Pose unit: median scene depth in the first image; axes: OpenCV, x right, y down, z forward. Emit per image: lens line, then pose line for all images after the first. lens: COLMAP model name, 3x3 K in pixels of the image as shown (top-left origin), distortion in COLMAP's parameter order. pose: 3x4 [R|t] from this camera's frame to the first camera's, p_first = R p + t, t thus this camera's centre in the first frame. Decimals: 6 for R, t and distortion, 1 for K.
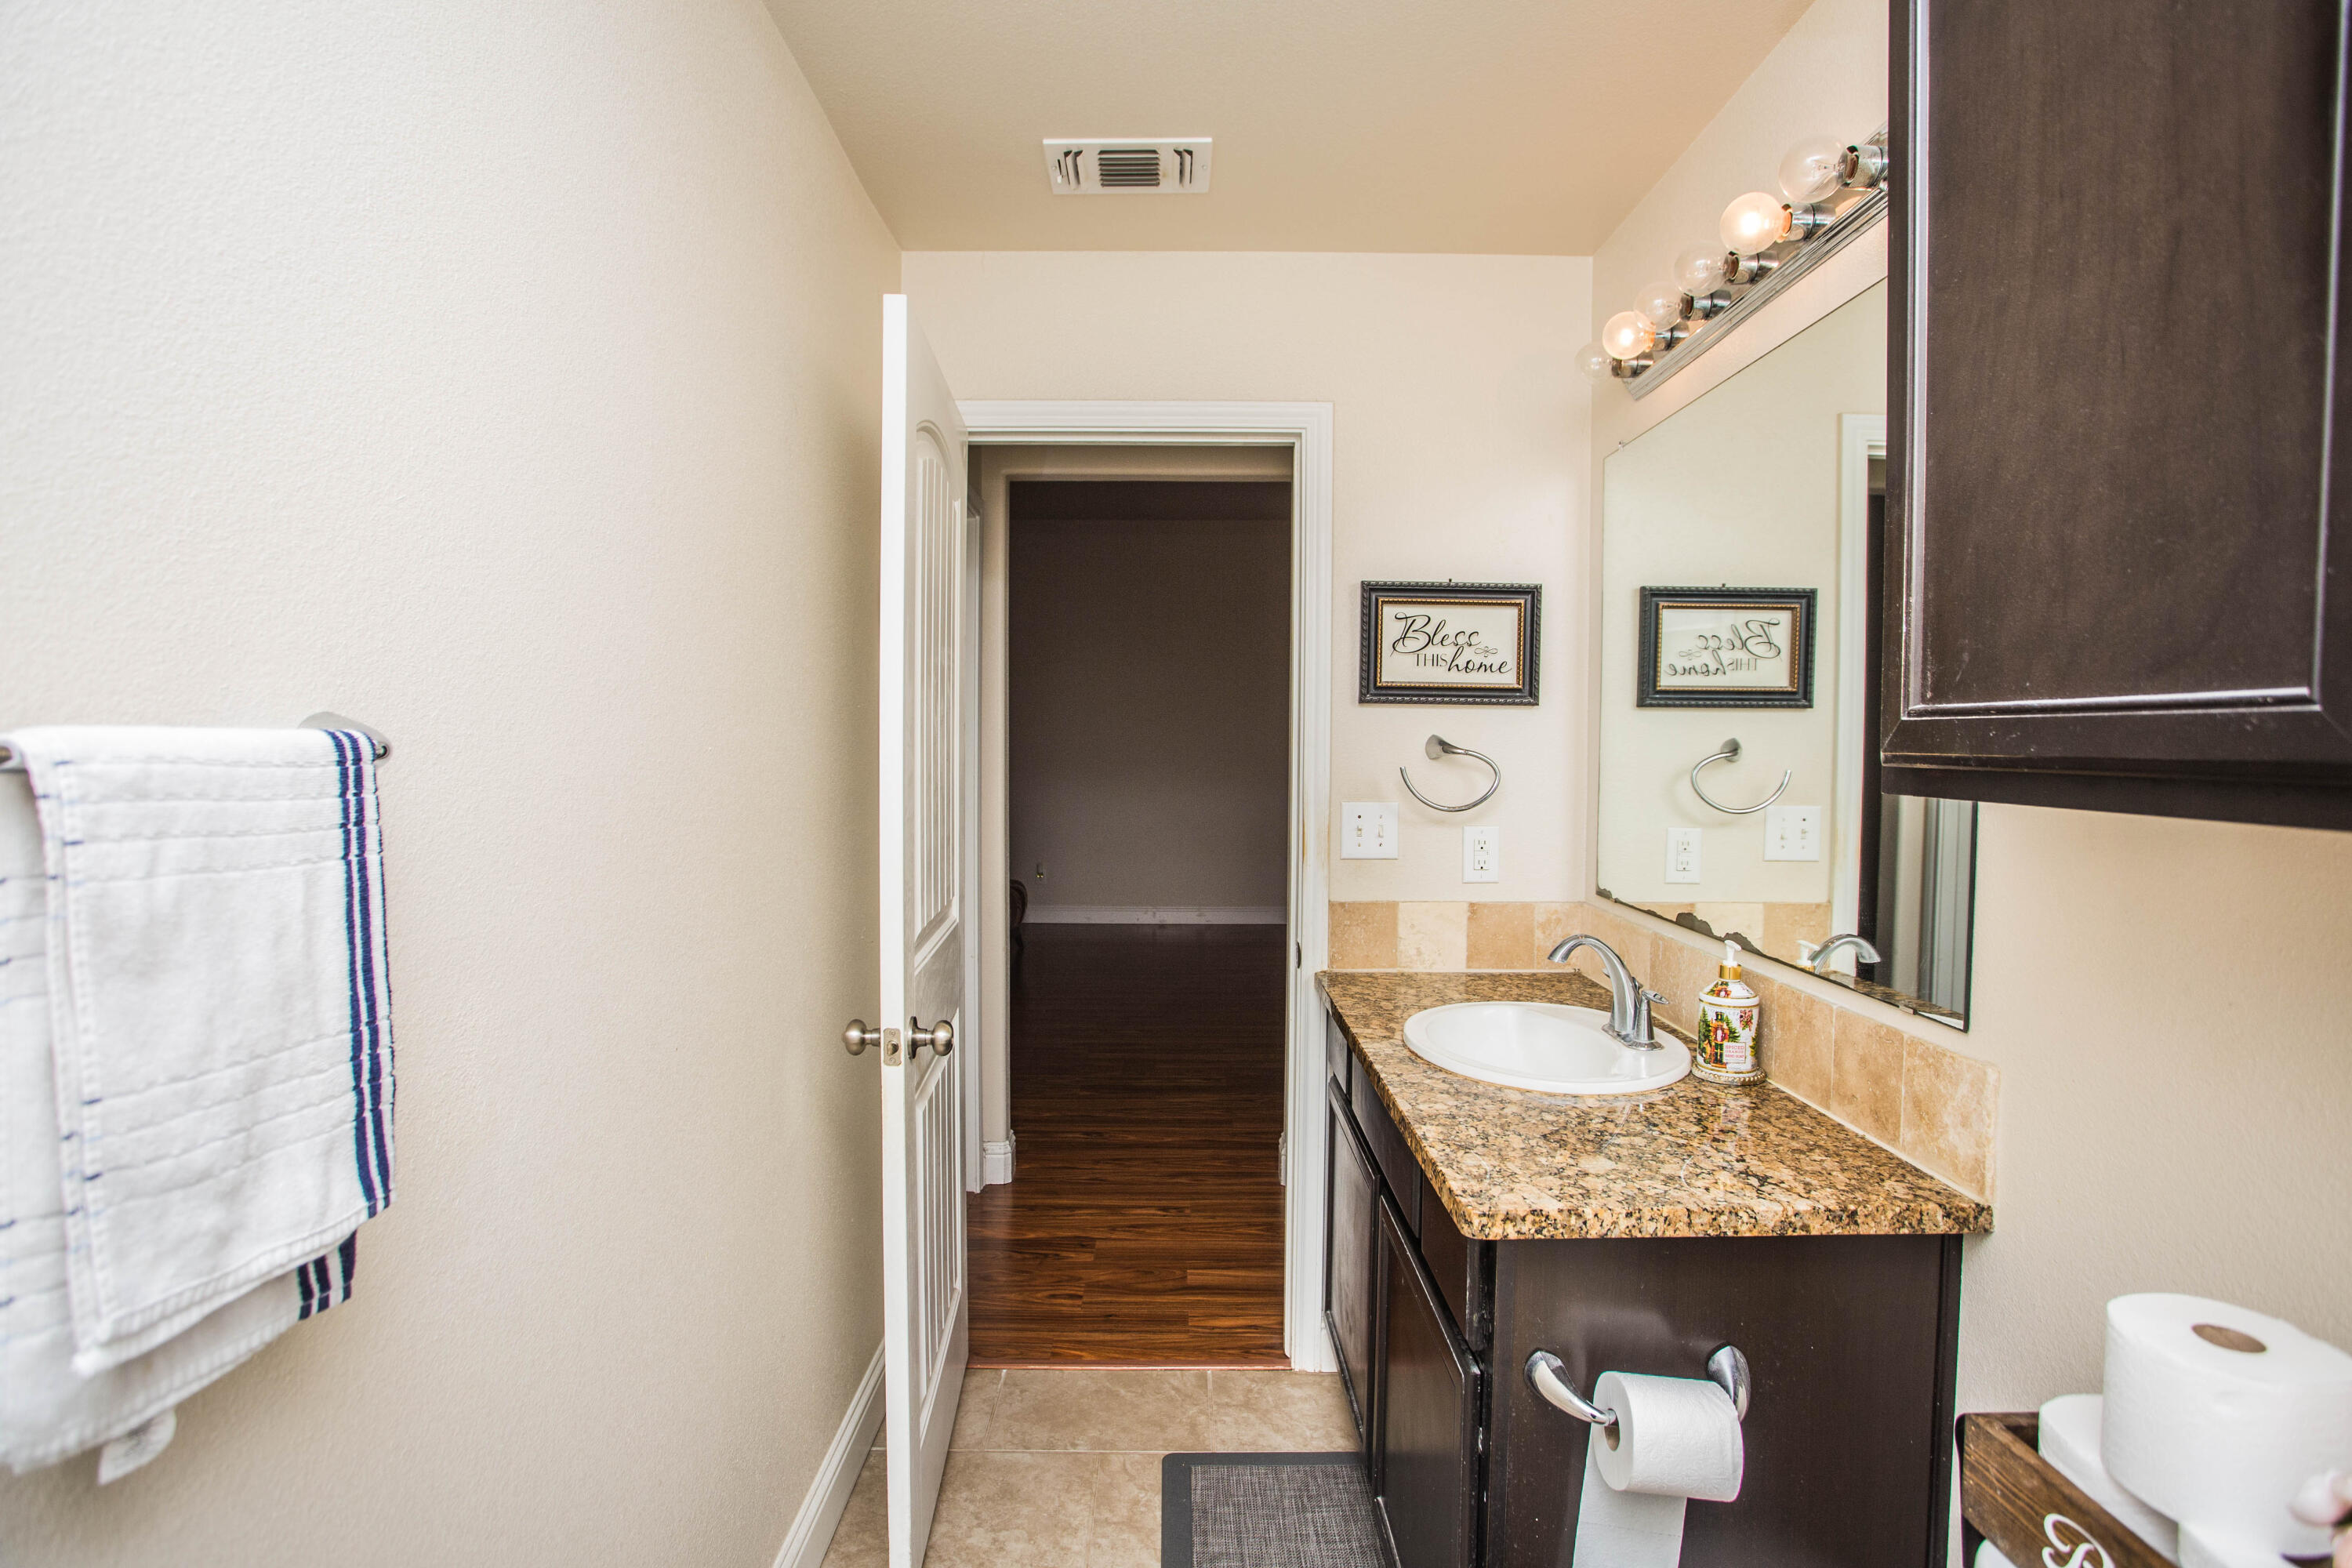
lens RADIAL K [[1141.5, 0, 1168.0], [0, 1141.5, 773.6], [0, 0, 1]] dist [-0.066305, 0.028572]
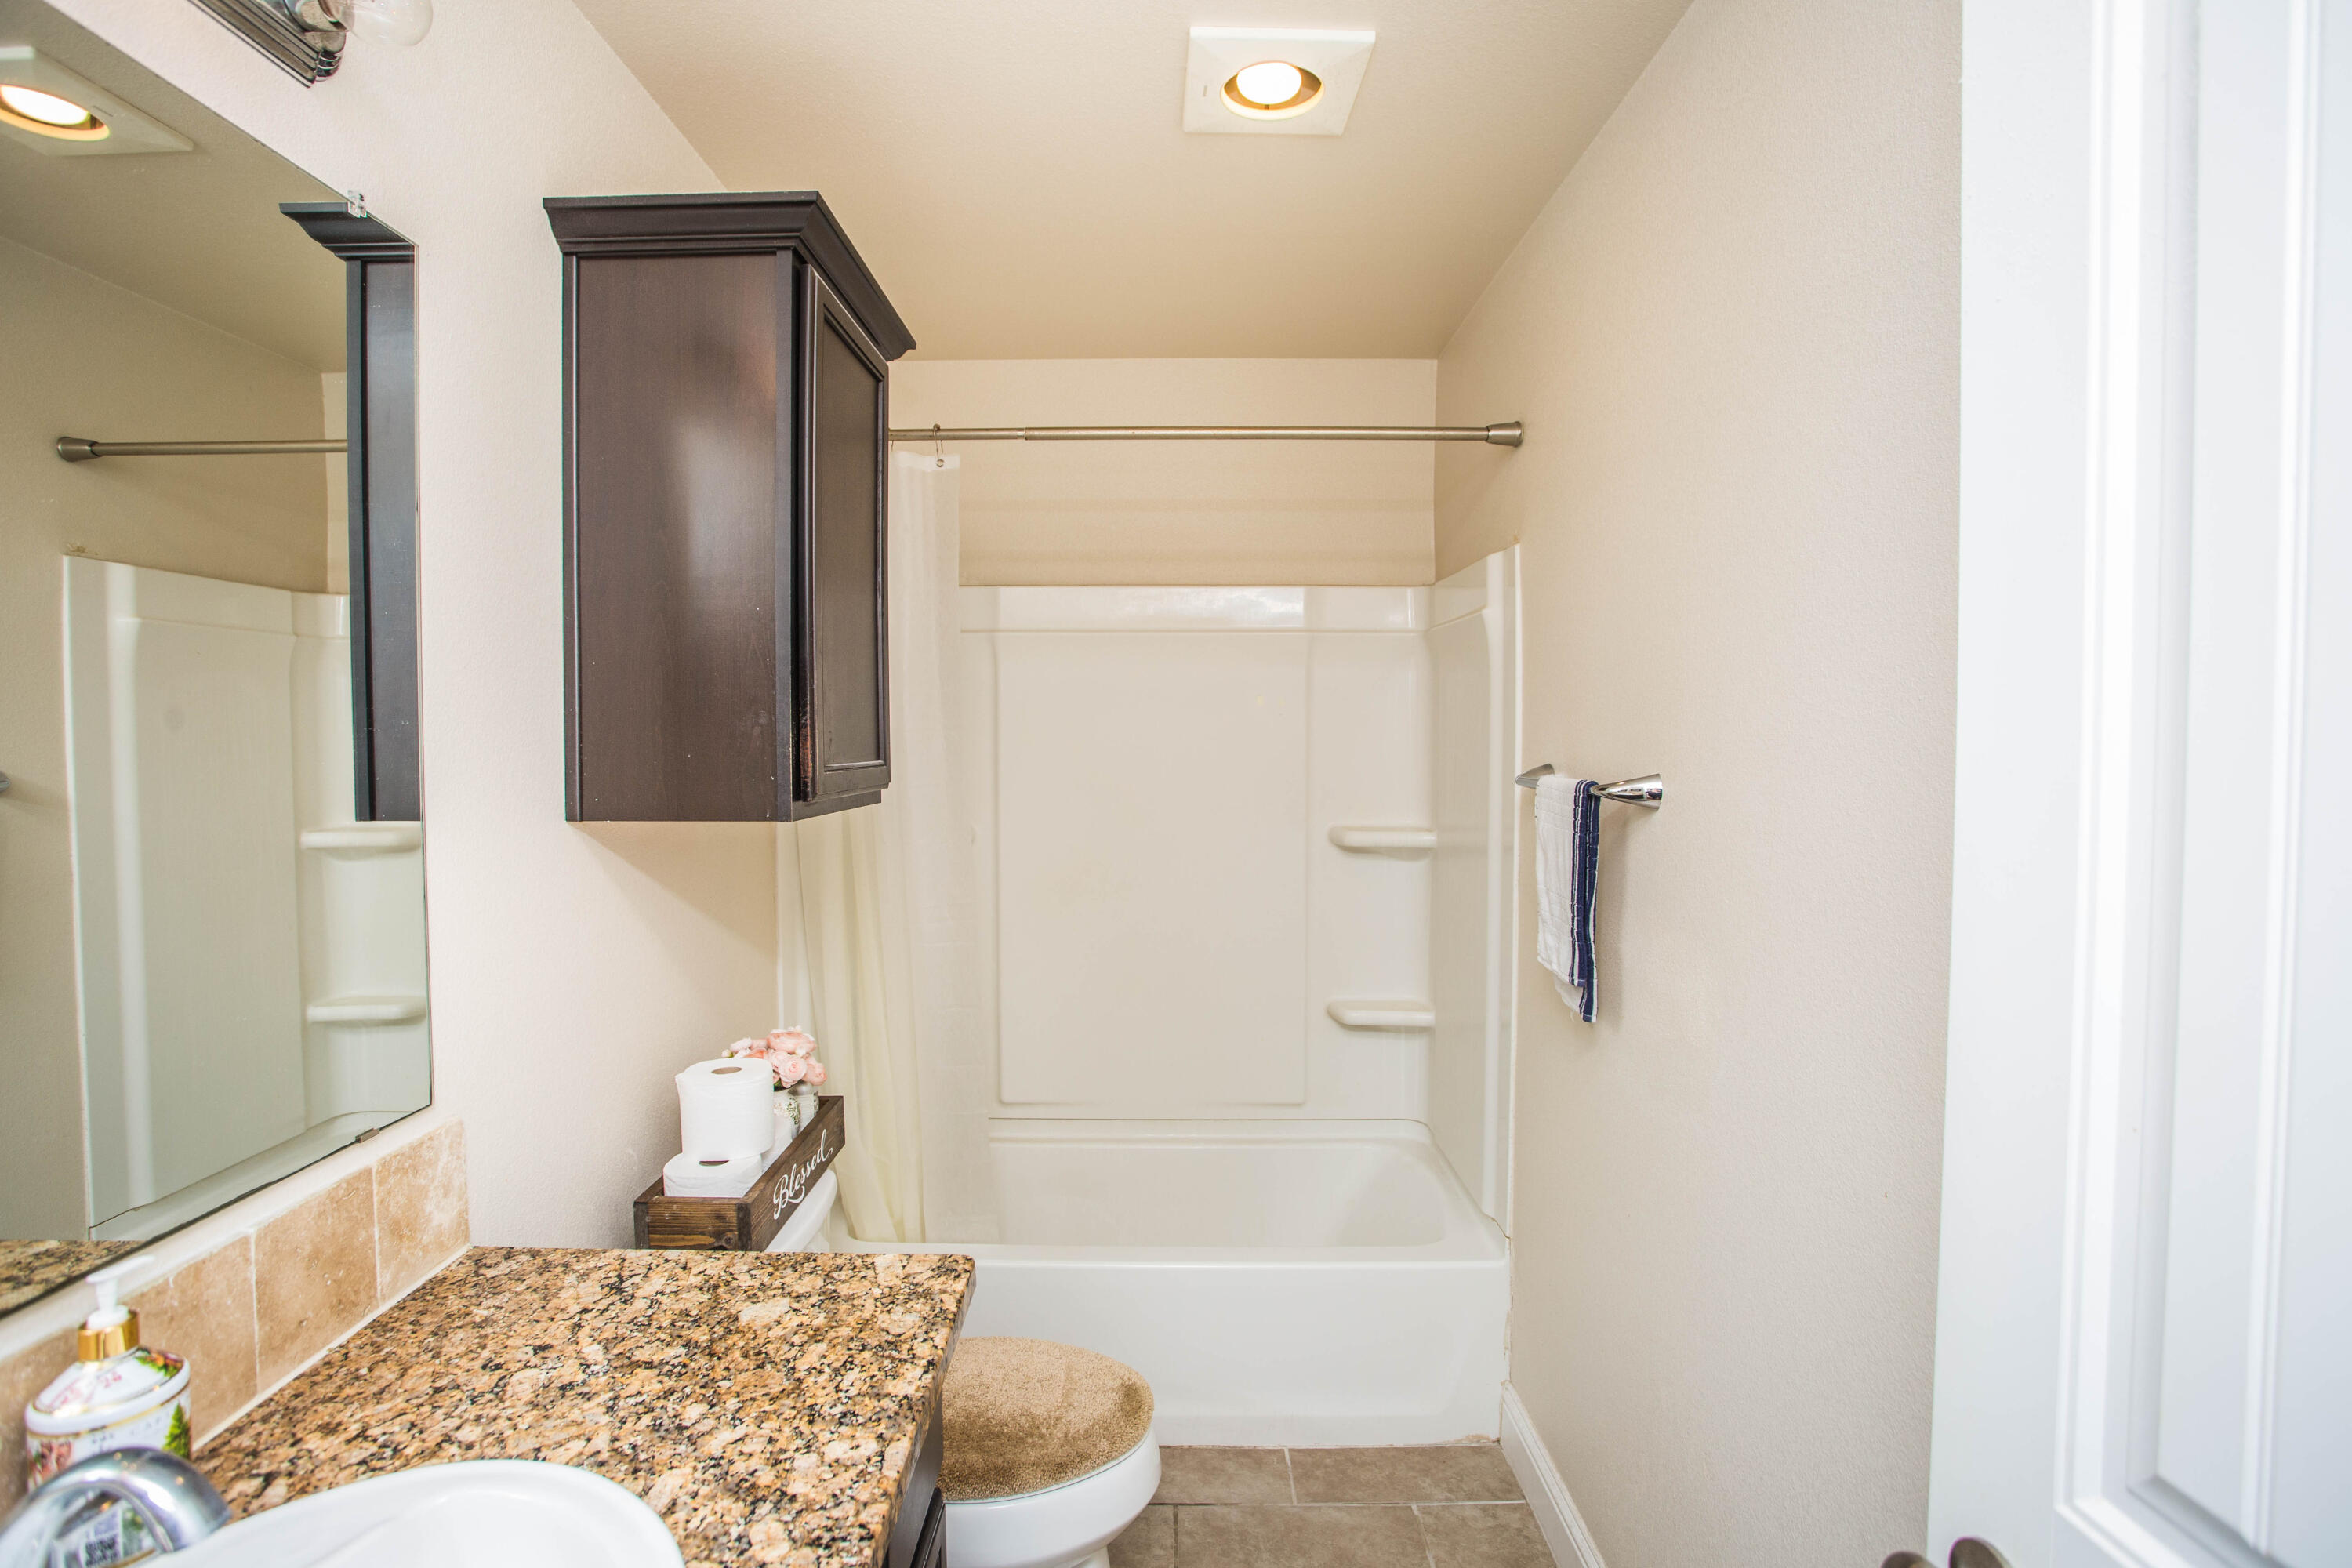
lens RADIAL K [[1141.5, 0, 1168.0], [0, 1141.5, 773.6], [0, 0, 1]] dist [-0.066305, 0.028572]
pose [[-0.999997, -0.001085, -0.002399, 0.083623], [-0.001240, 0.997859, 0.065389, -0.105271], [0.002323, 0.065392, -0.997857, 1.798599]]
